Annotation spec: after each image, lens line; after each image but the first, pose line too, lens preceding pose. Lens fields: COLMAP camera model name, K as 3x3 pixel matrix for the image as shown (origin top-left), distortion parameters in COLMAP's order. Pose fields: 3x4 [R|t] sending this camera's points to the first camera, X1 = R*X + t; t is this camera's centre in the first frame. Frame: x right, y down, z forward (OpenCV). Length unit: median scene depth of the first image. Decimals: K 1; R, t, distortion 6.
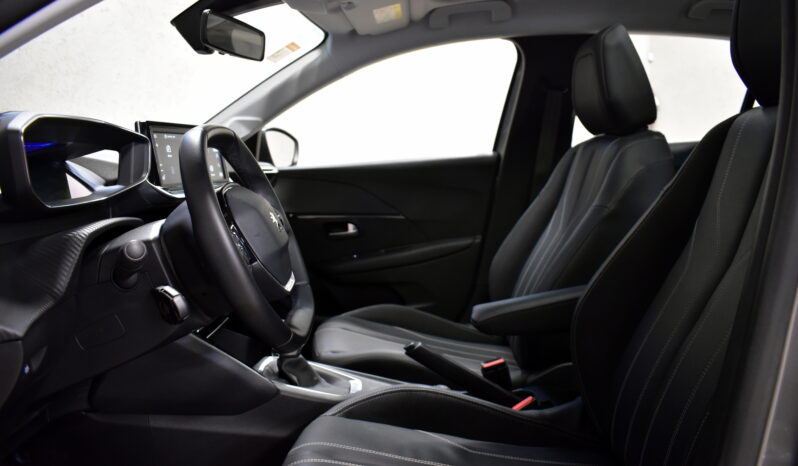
lens RADIAL K [[627.4, 0, 408.5], [0, 627.4, 234.6], [0, 0, 1]] dist [-0.067526, 0.000836]
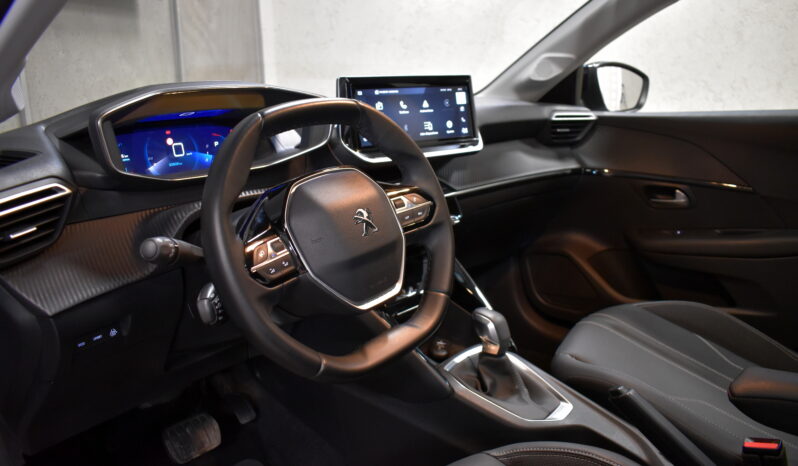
lens RADIAL K [[627.4, 0, 408.5], [0, 627.4, 234.6], [0, 0, 1]] dist [-0.067526, 0.000836]
pose [[0.739373, 0.162932, -0.653285, 0.183146], [-0.072991, 0.983956, 0.162794, -0.068609], [0.669328, -0.072682, 0.739403, 0.218124]]
